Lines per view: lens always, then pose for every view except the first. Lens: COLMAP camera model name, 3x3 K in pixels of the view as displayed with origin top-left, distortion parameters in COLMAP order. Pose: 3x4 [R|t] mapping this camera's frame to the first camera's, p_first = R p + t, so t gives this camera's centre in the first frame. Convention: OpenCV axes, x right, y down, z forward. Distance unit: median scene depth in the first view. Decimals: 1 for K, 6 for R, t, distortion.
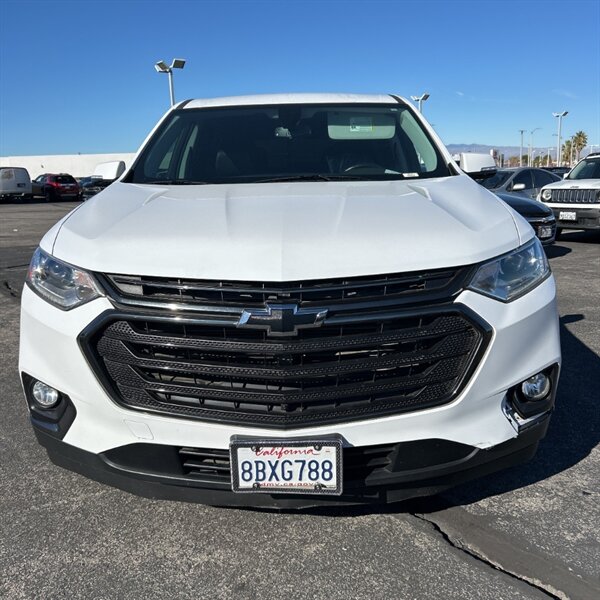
lens RADIAL K [[604.2, 0, 297.6], [0, 604.2, 296.5], [0, 0, 1]] dist [0.021832, 0.000000]
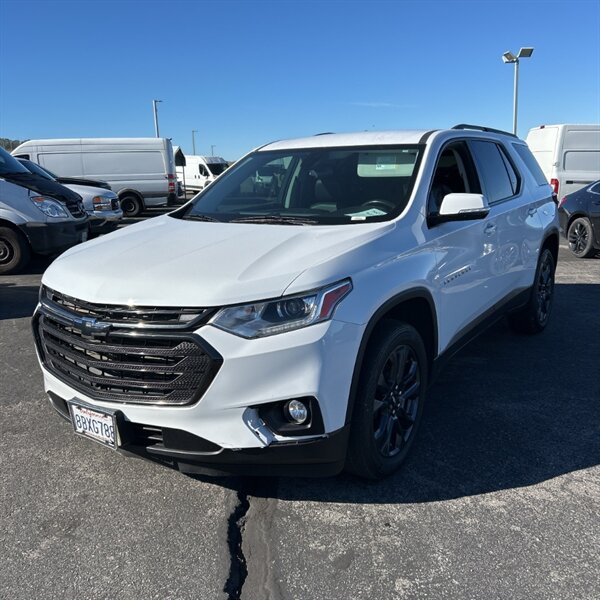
lens RADIAL K [[604.2, 0, 304.8], [0, 604.2, 294.8], [0, 0, 1]] dist [0.021832, 0.000000]
pose [[0.836739, 0.111200, -0.536193, 1.084800], [-0.101563, 0.993690, 0.047588, -0.151544], [0.538101, 0.014639, 0.842753, -0.006871]]
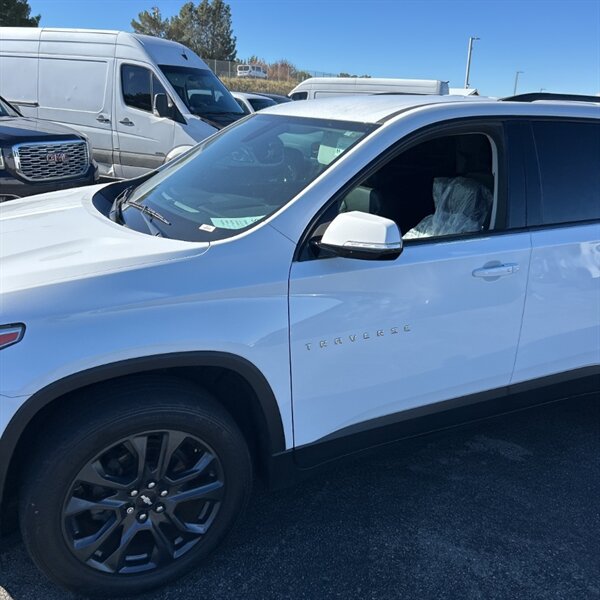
lens RADIAL K [[604.2, 0, 296.6], [0, 604.2, 294.3], [0, 0, 1]] dist [0.021832, 0.000000]
pose [[0.441770, 0.304115, -0.844010, 1.370245], [-0.231109, 0.947616, 0.220480, -0.455872], [0.866849, 0.097657, 0.488912, 1.010009]]
